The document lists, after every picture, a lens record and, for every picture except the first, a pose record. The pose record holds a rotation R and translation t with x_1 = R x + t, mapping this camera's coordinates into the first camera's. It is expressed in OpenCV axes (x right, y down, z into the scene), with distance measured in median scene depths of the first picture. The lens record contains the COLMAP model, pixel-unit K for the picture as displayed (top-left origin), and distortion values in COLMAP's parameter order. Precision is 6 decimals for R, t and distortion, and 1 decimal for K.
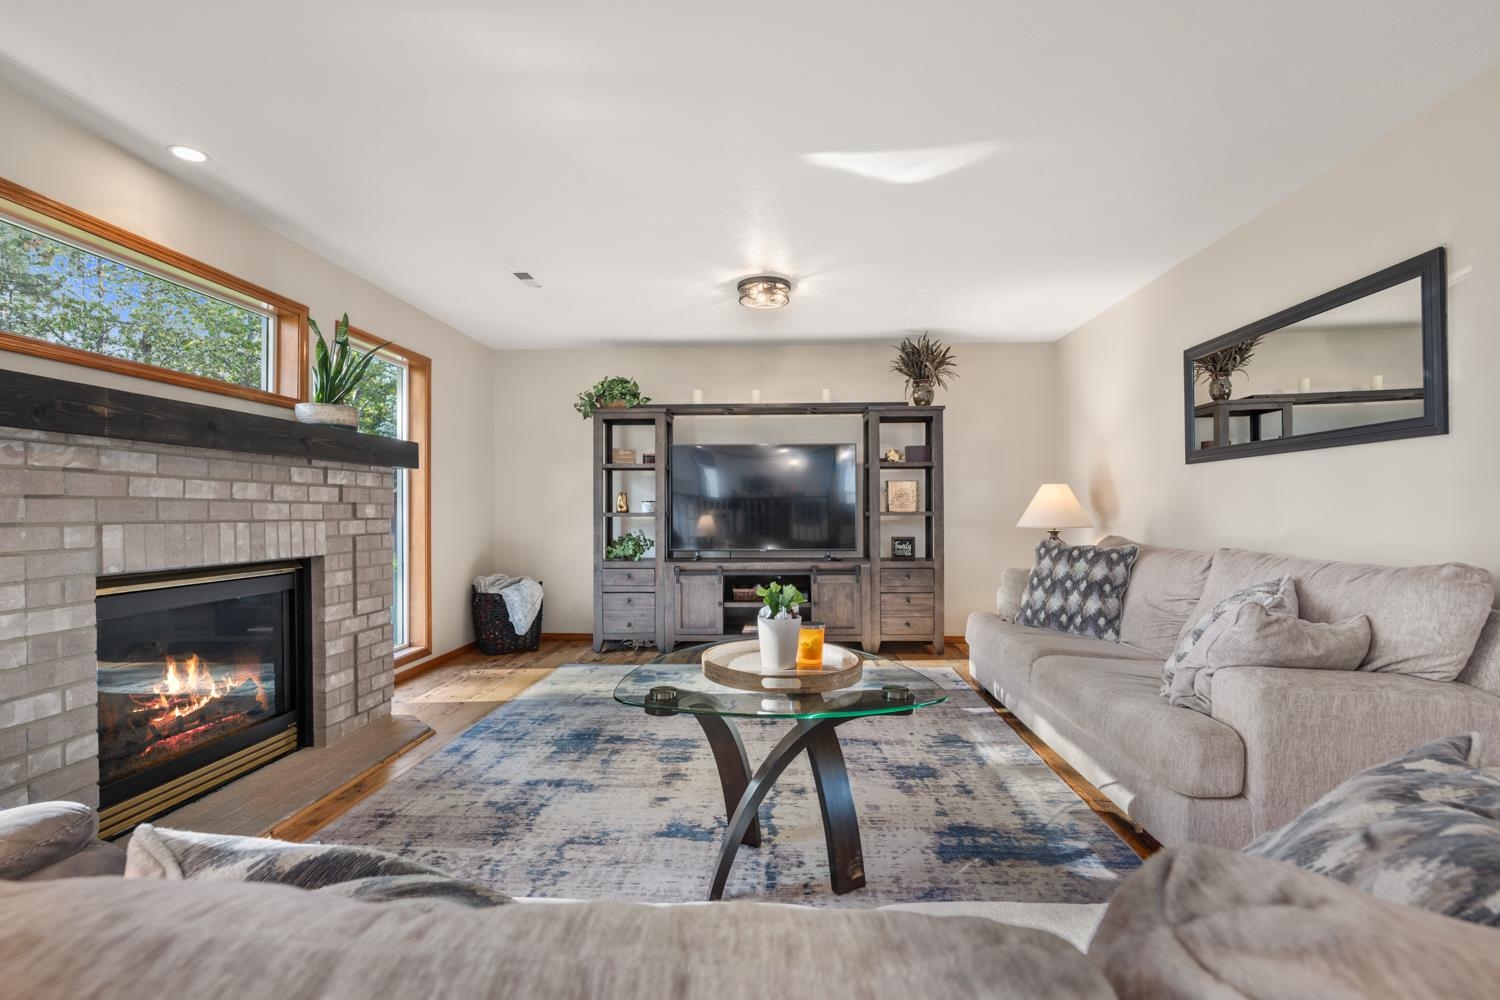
lens RADIAL K [[690.4, 0, 749.5], [0, 690.4, 508.0], [0, 0, 1]] dist [-0.006730, -0.000167]
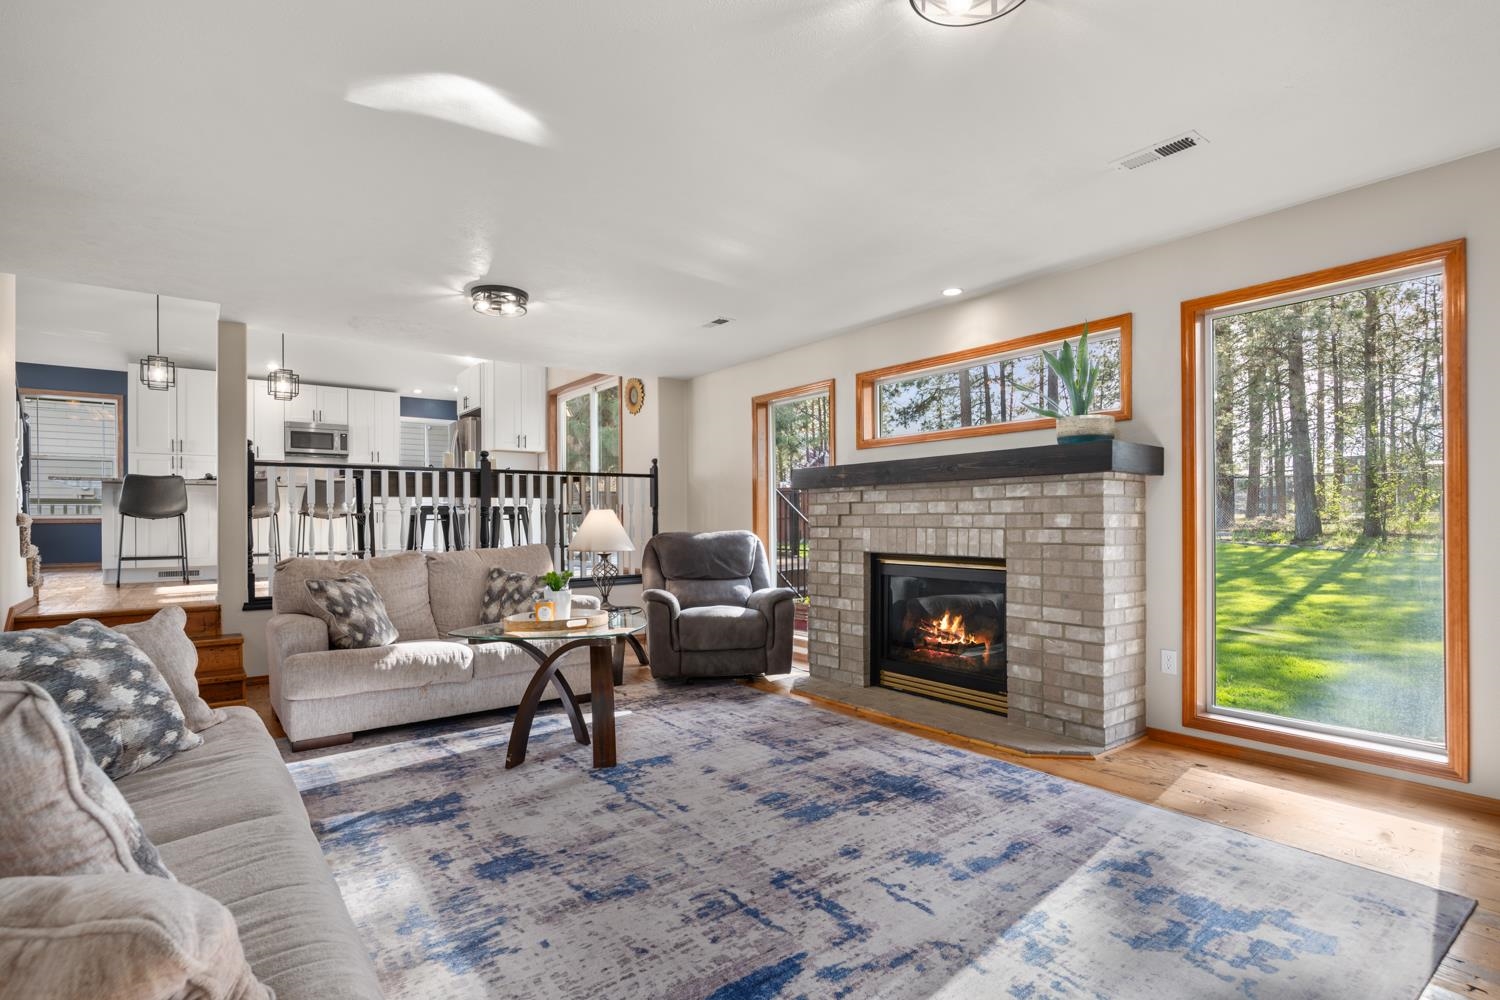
lens RADIAL K [[714.6, 0, 749.8], [0, 714.6, 515.8], [0, 0, 1]] dist [-0.004765, -0.001251]
pose [[-0.751947, 0.002204, -0.659220, 0.550855], [0.009450, 0.999928, -0.007436, 0.001090], [0.659155, -0.011821, -0.751914, 1.751010]]
